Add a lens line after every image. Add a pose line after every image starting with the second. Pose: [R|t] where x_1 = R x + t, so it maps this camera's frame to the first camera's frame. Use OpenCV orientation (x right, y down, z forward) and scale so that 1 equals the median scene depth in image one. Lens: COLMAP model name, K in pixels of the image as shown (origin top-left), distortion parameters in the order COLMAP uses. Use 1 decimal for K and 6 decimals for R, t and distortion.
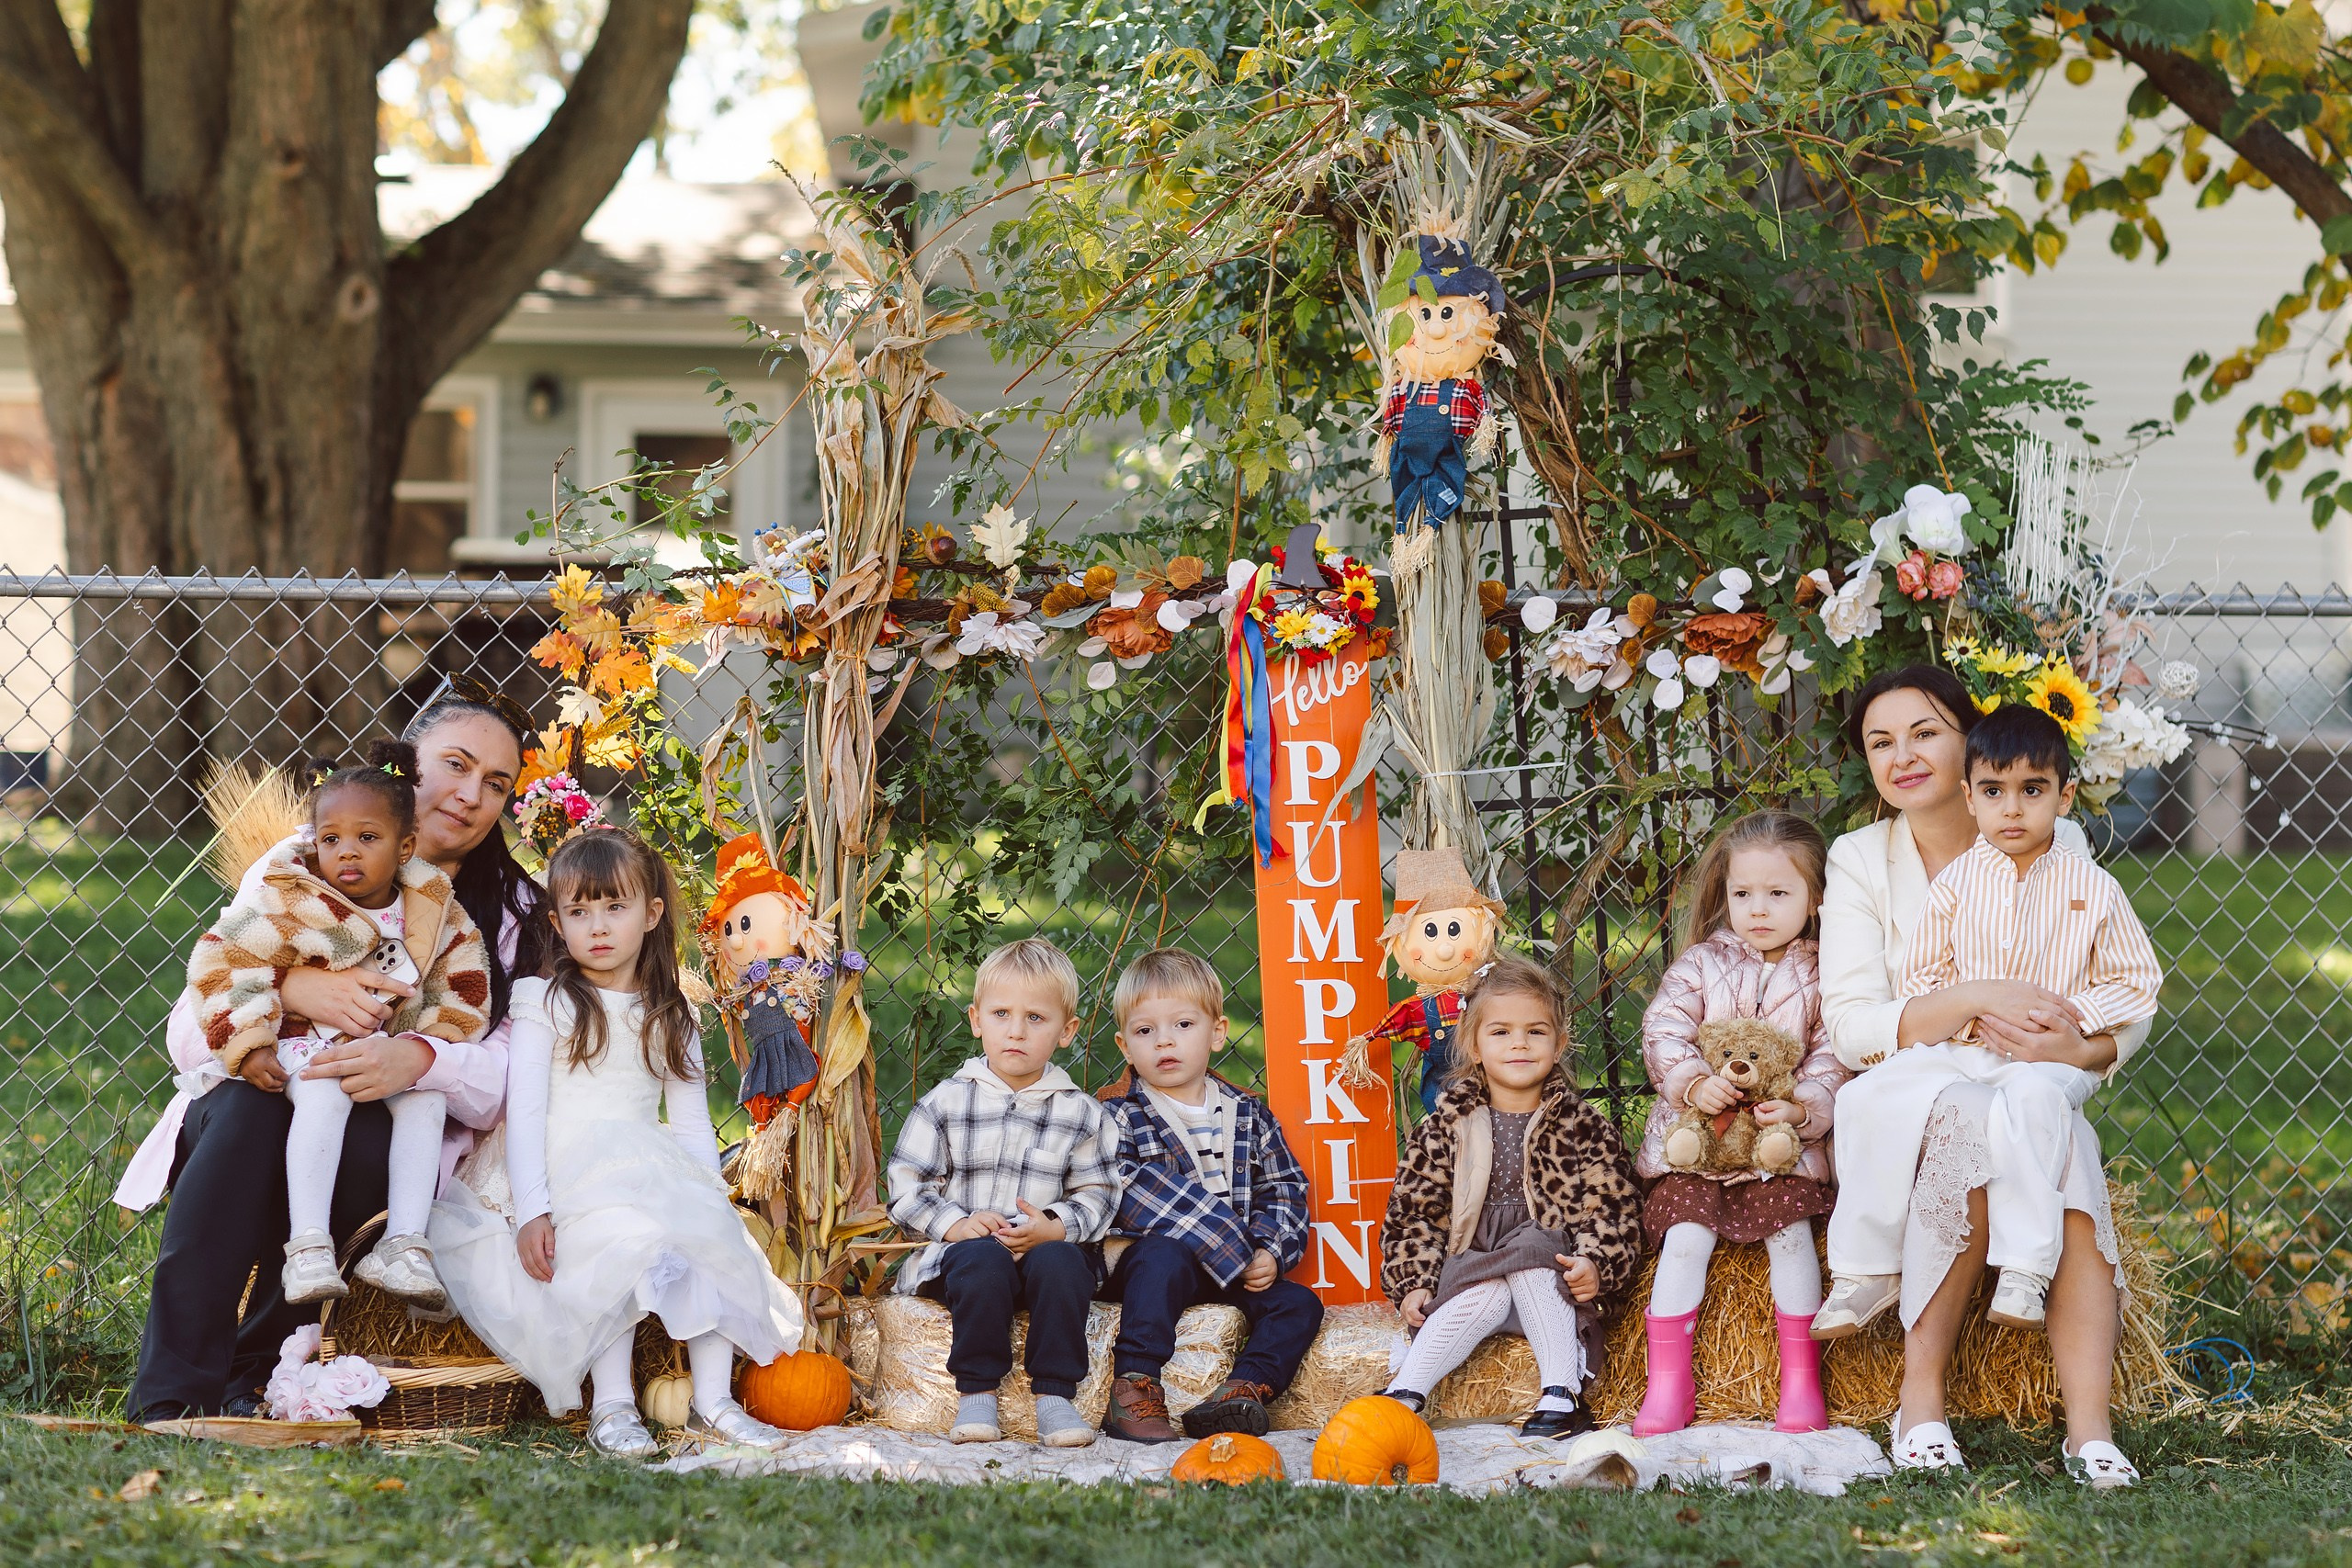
lens RADIAL K [[5386.3, 0, 1203.2], [0, 5386.3, 830.0], [0, 0, 1]] dist [0.014648, 0.000000]
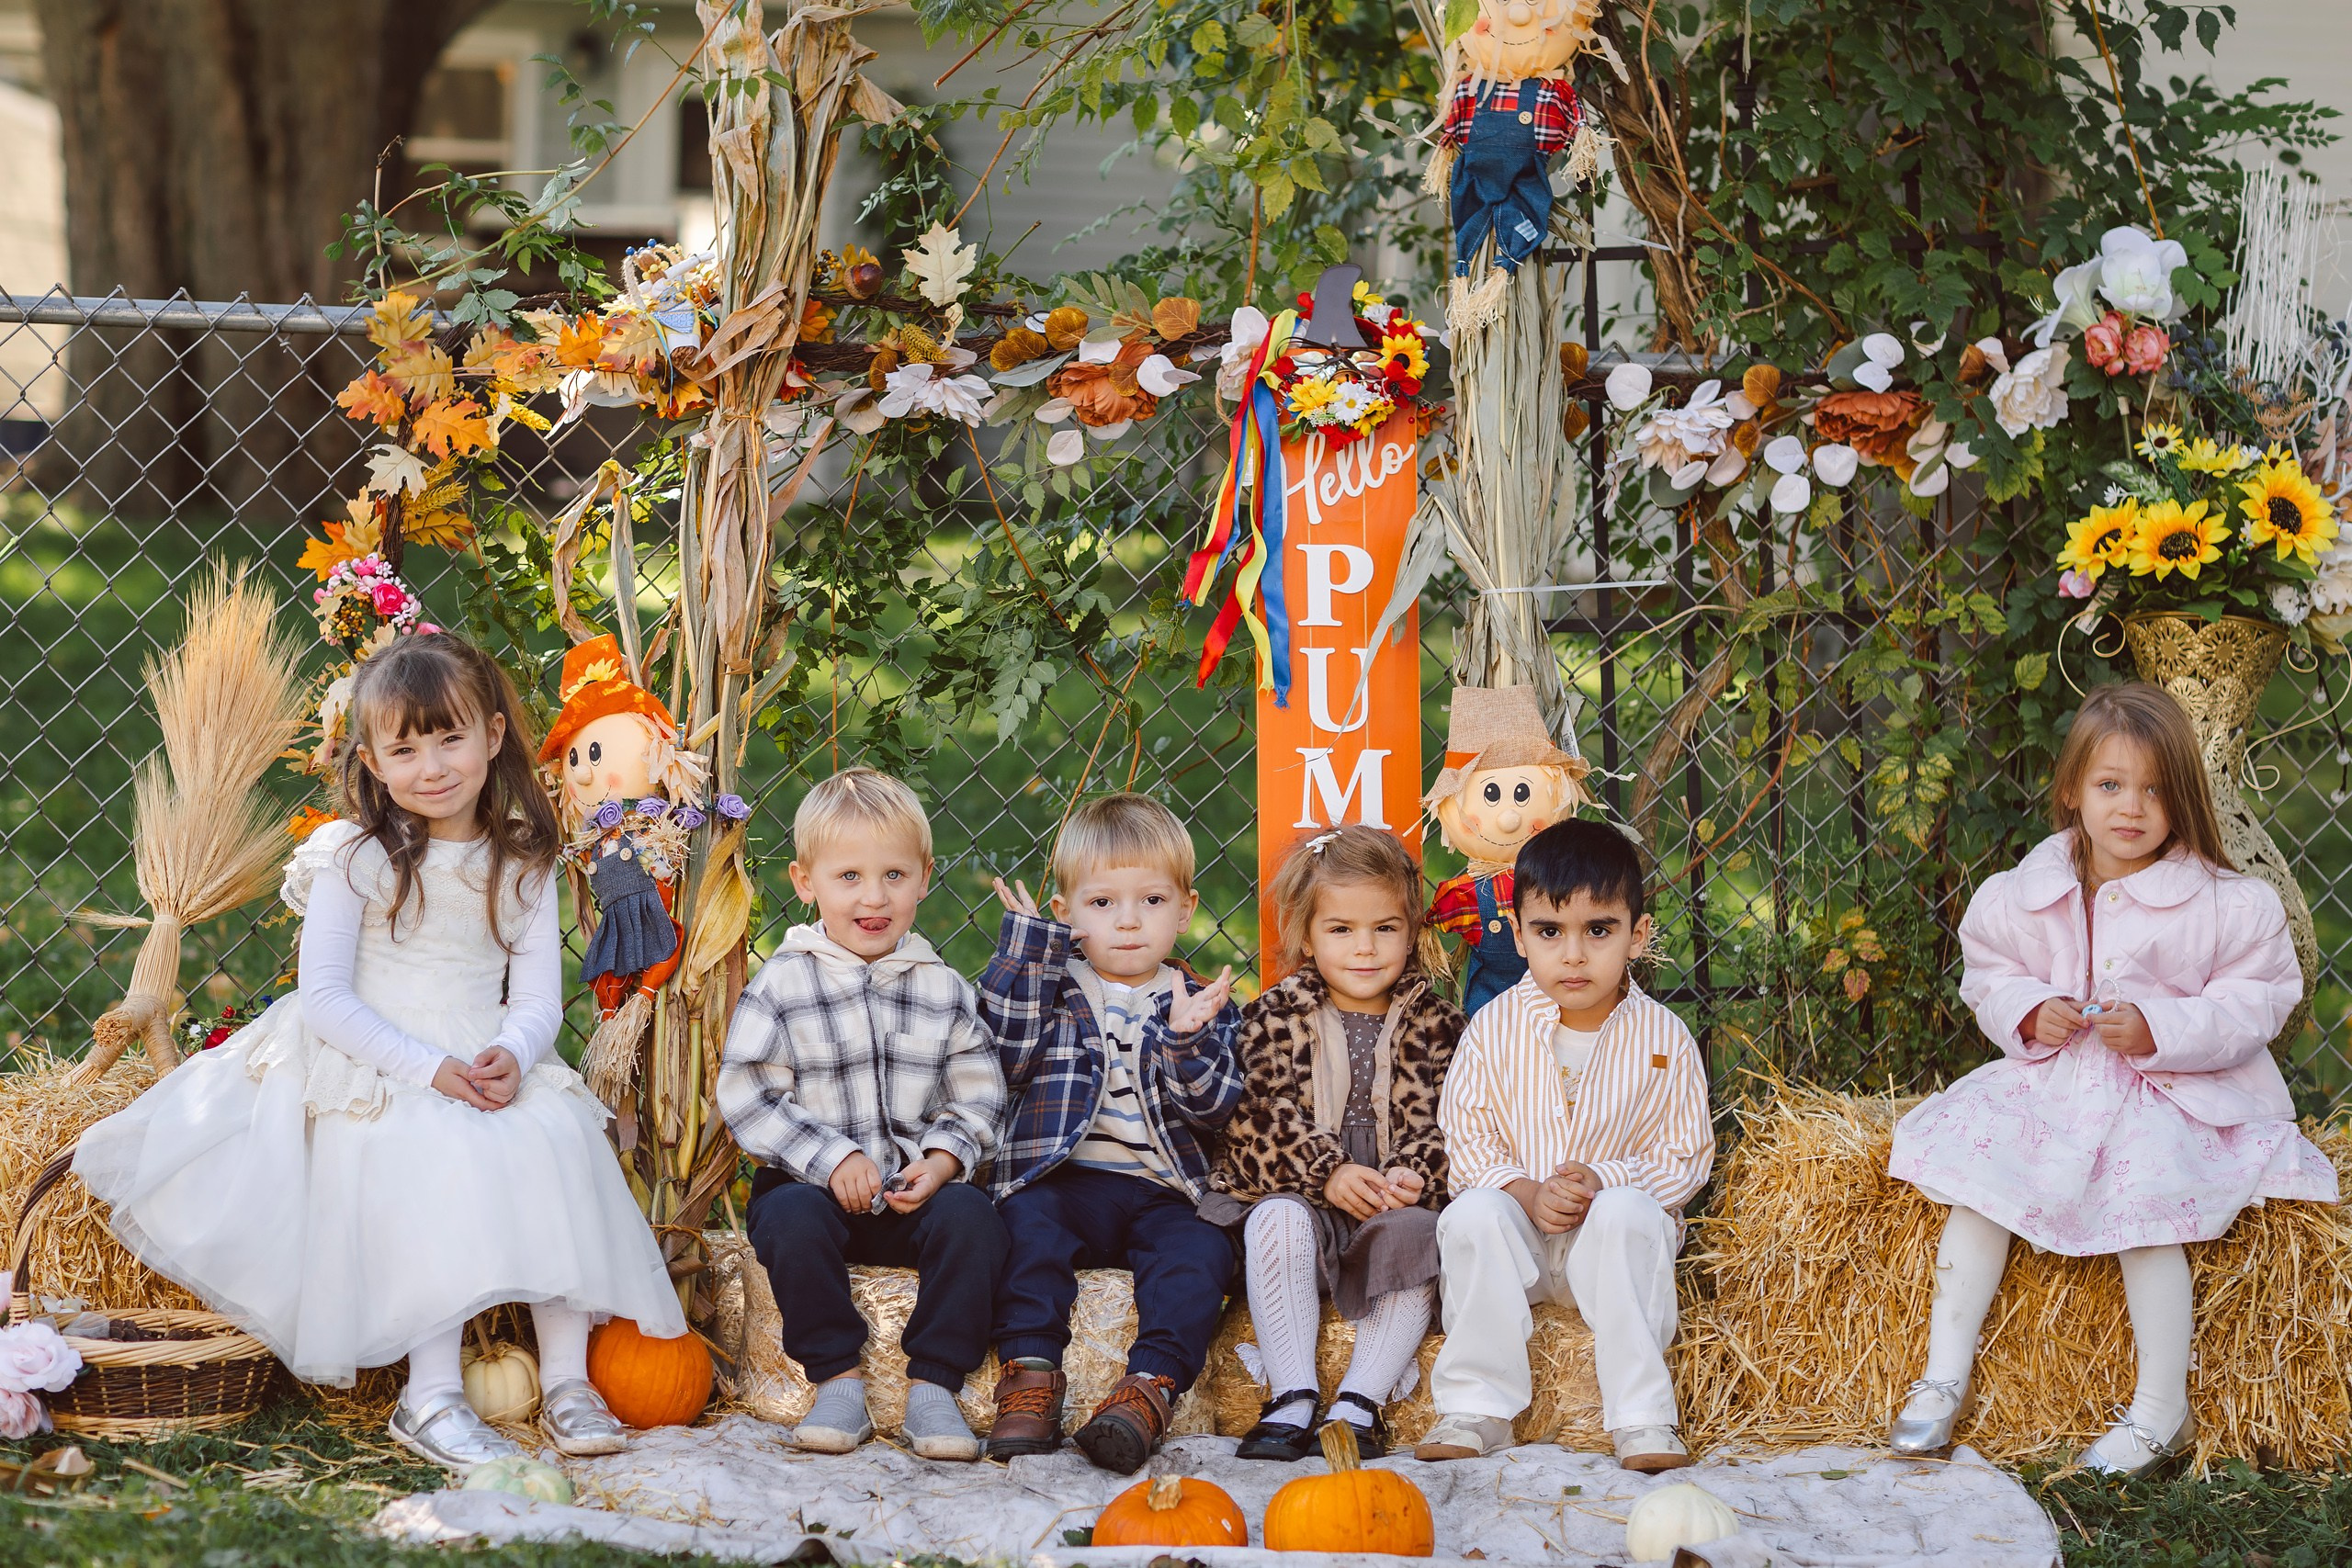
lens RADIAL K [[5386.3, 0, 1140.1], [0, 5386.3, 818.4], [0, 0, 1]] dist [0.014648, 0.000000]
pose [[0.999149, 0.031239, -0.026950, 0.014759], [-0.029648, 0.997904, 0.057514, -0.020393], [0.028690, -0.056666, 0.997981, 0.217304]]
